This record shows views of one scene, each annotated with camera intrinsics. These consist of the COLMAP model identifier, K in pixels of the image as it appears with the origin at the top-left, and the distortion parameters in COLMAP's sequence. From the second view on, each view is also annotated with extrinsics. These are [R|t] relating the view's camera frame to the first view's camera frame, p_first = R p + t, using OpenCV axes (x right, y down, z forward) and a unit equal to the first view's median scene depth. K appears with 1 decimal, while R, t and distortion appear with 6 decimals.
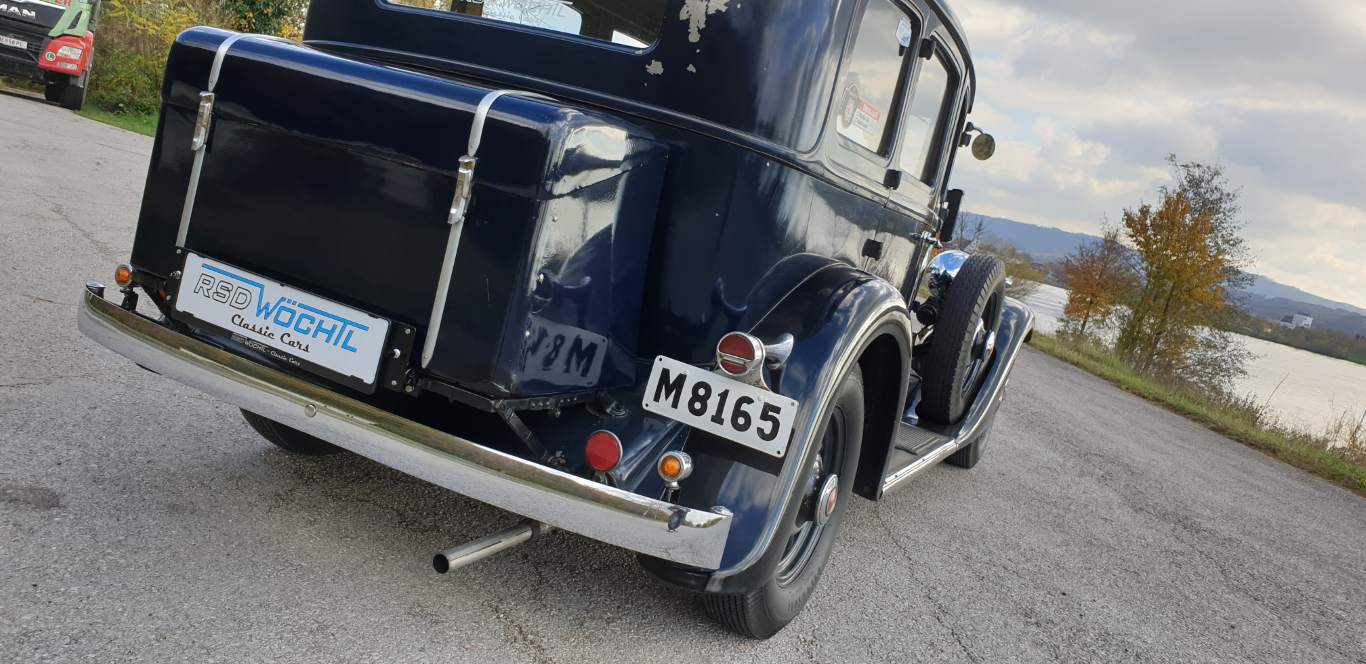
lens RADIAL K [[1025.9, 0, 698.0], [0, 1025.9, 367.0], [0, 0, 1]] dist [-0.000513, -0.000953]
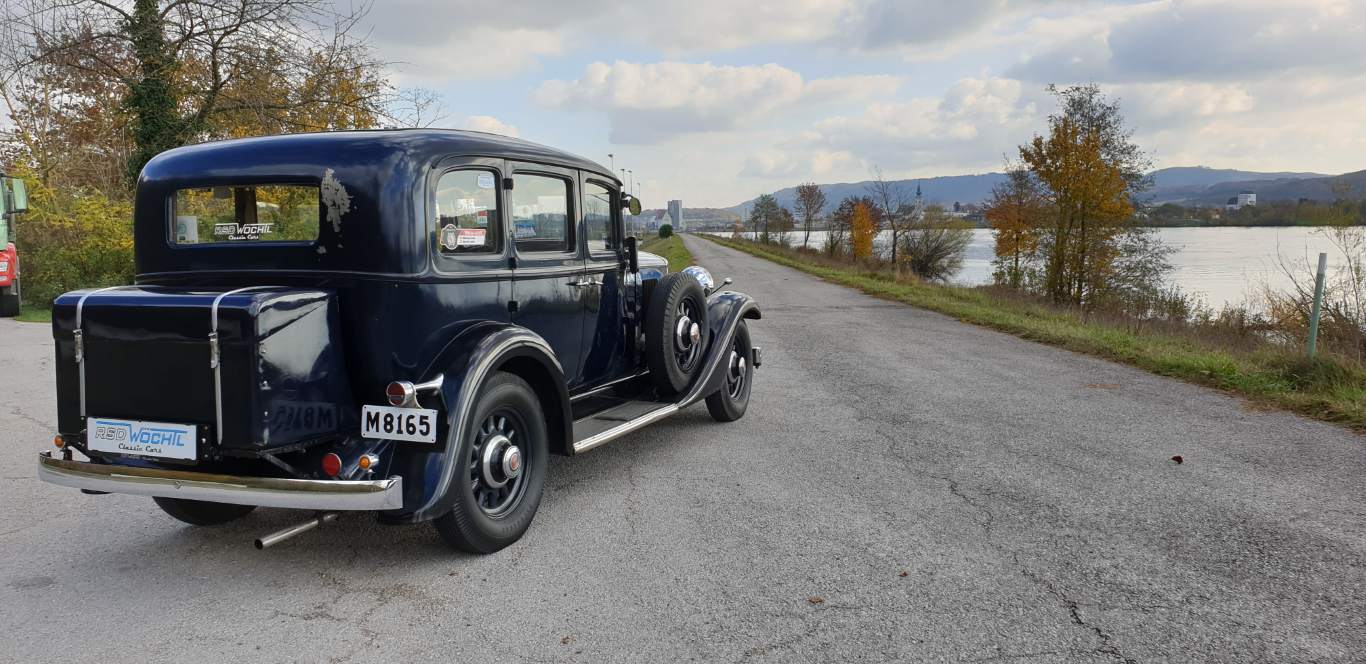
lens RADIAL K [[1005.3, 0, 686.0], [0, 1005.3, 354.4], [0, 0, 1]] dist [0.002162, 0.008073]
pose [[0.966227, -0.256800, 0.021439, 0.488072], [0.257452, 0.965575, -0.037194, 0.112269], [-0.011149, 0.041457, 0.999078, -0.751428]]
